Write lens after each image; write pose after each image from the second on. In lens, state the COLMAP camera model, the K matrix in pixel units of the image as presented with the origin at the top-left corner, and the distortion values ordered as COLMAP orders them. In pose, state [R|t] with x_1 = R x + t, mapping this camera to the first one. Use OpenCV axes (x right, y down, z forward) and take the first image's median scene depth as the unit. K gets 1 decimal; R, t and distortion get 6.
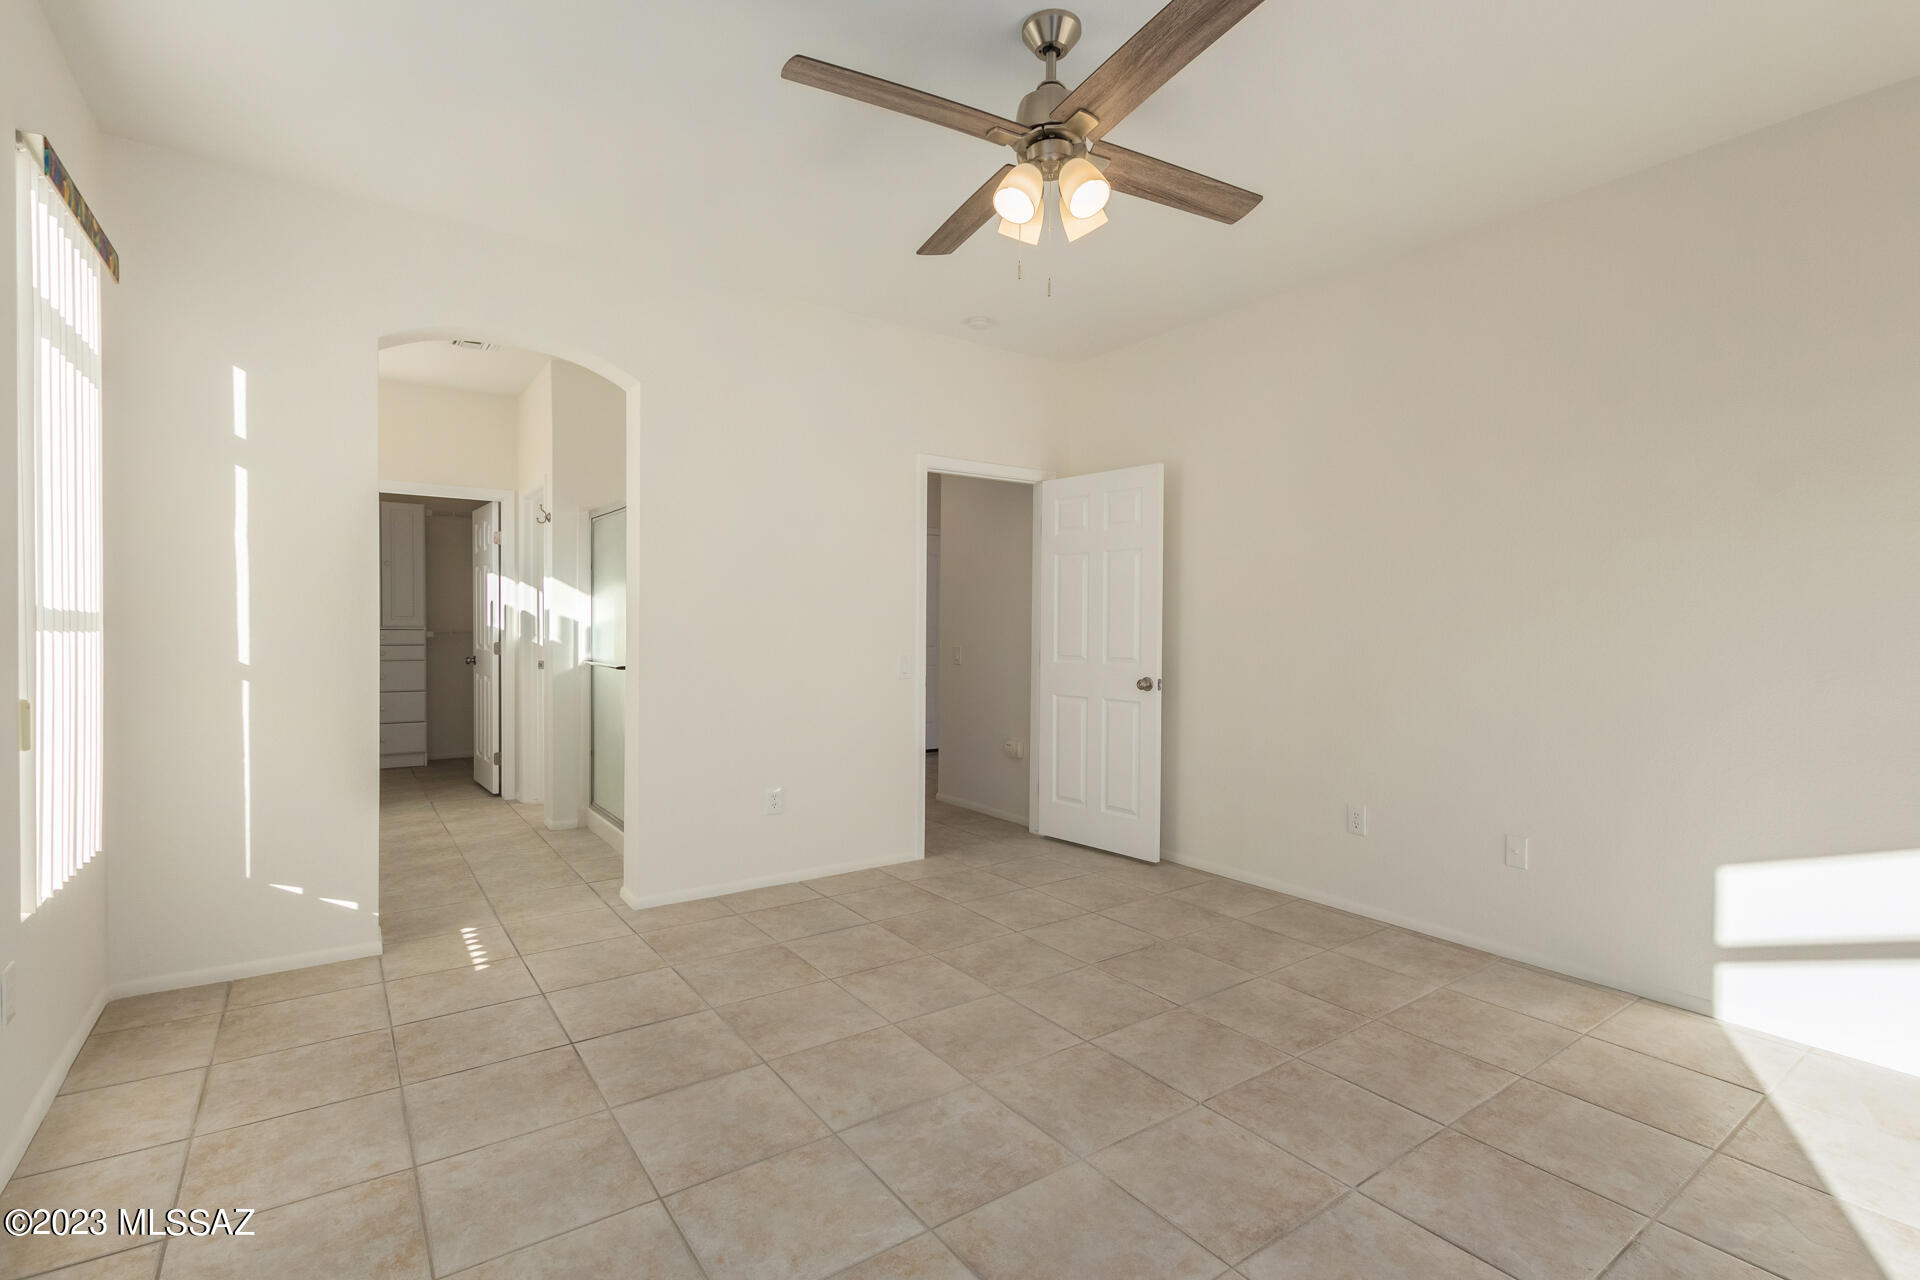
lens RADIAL K [[891.7, 0, 965.5], [0, 891.7, 631.1], [0, 0, 1]] dist [0.001174, -0.000776]
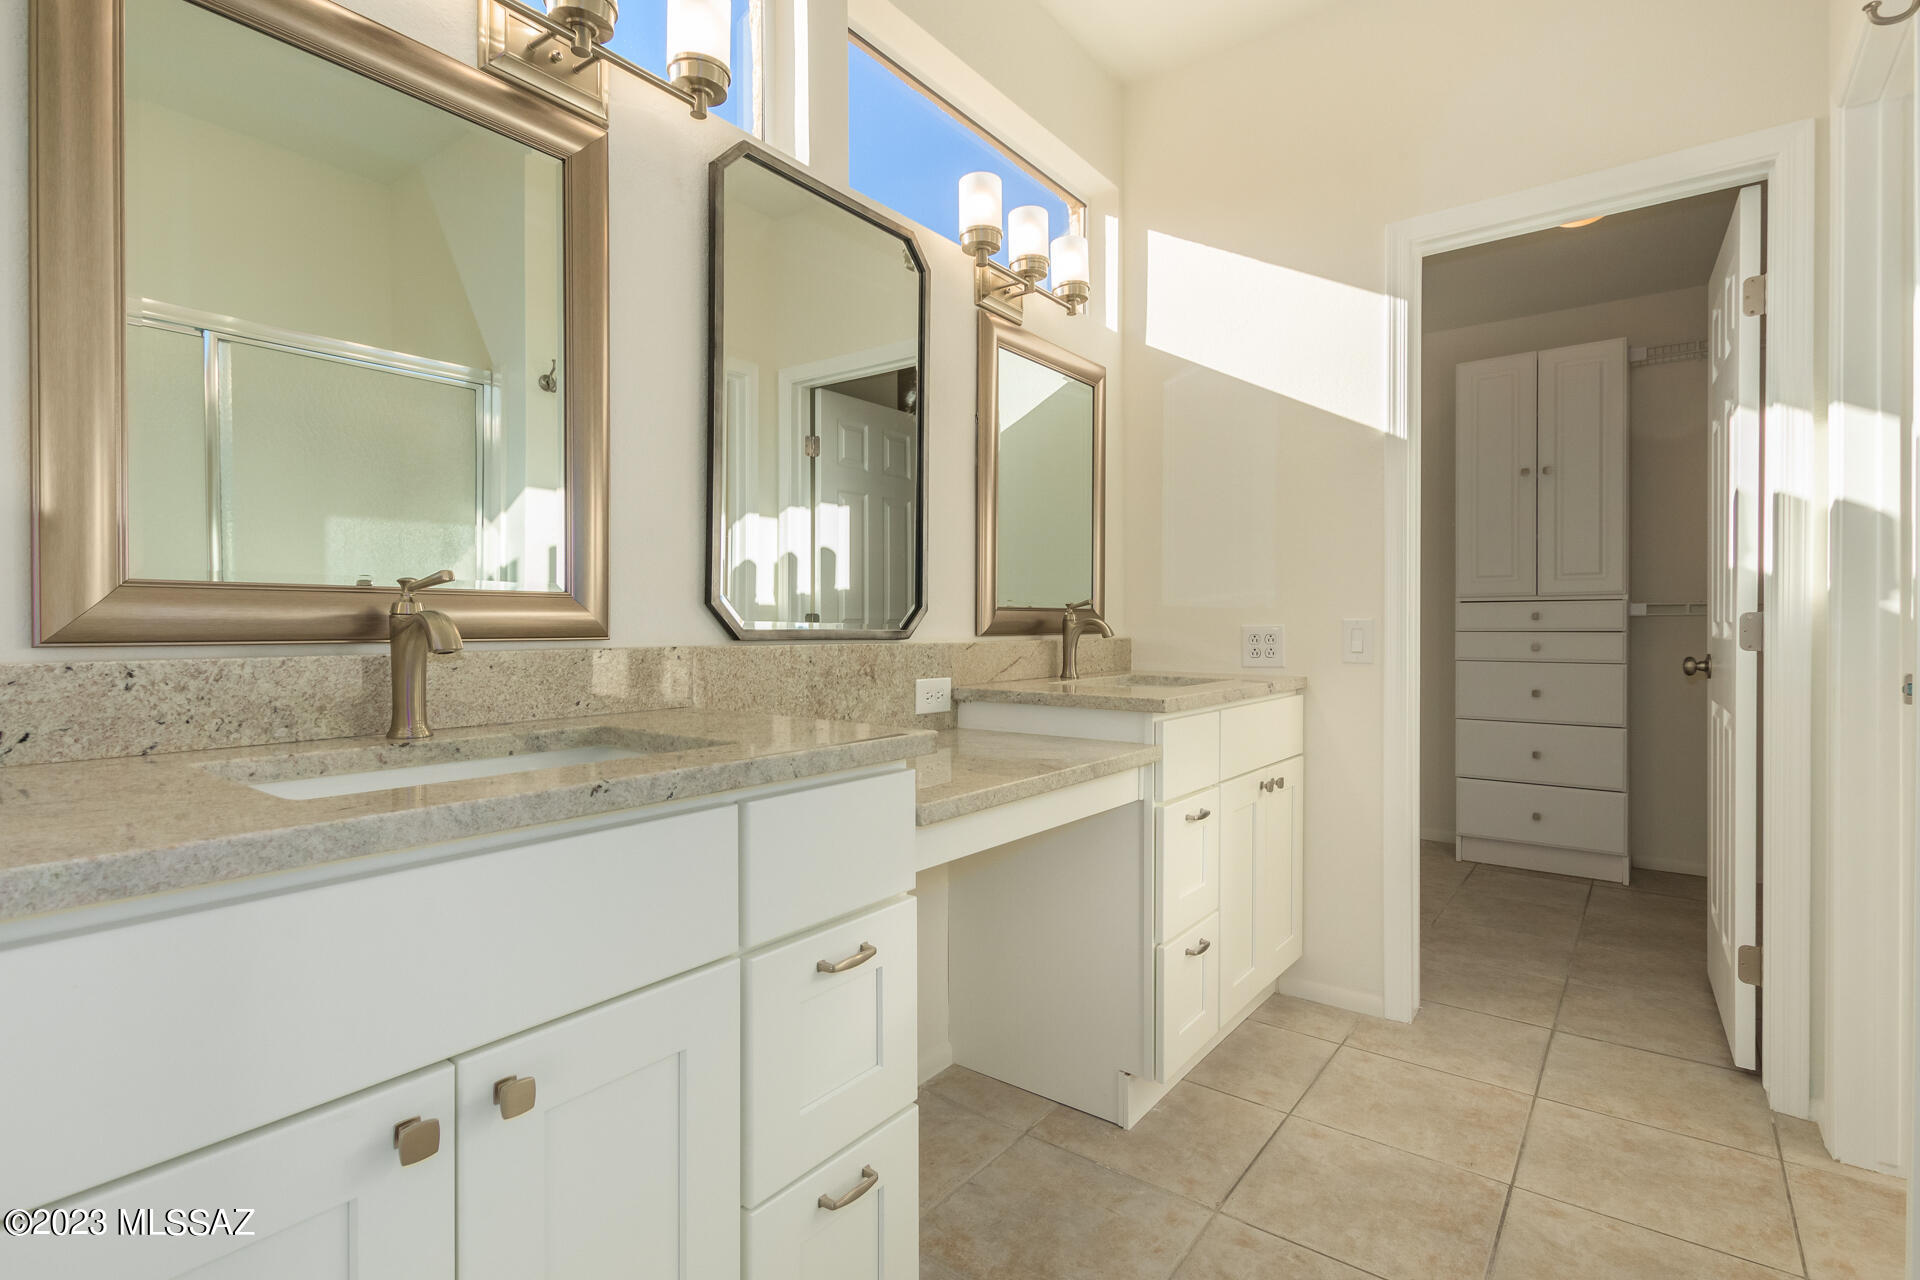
lens RADIAL K [[891.7, 0, 965.6], [0, 891.7, 630.9], [0, 0, 1]] dist [0.001174, -0.000776]
pose [[0.263698, 0.003022, -0.964601, -0.415437], [-0.011679, 0.999932, -0.000060, 0.033363], [0.964535, 0.011282, 0.263715, 0.927174]]
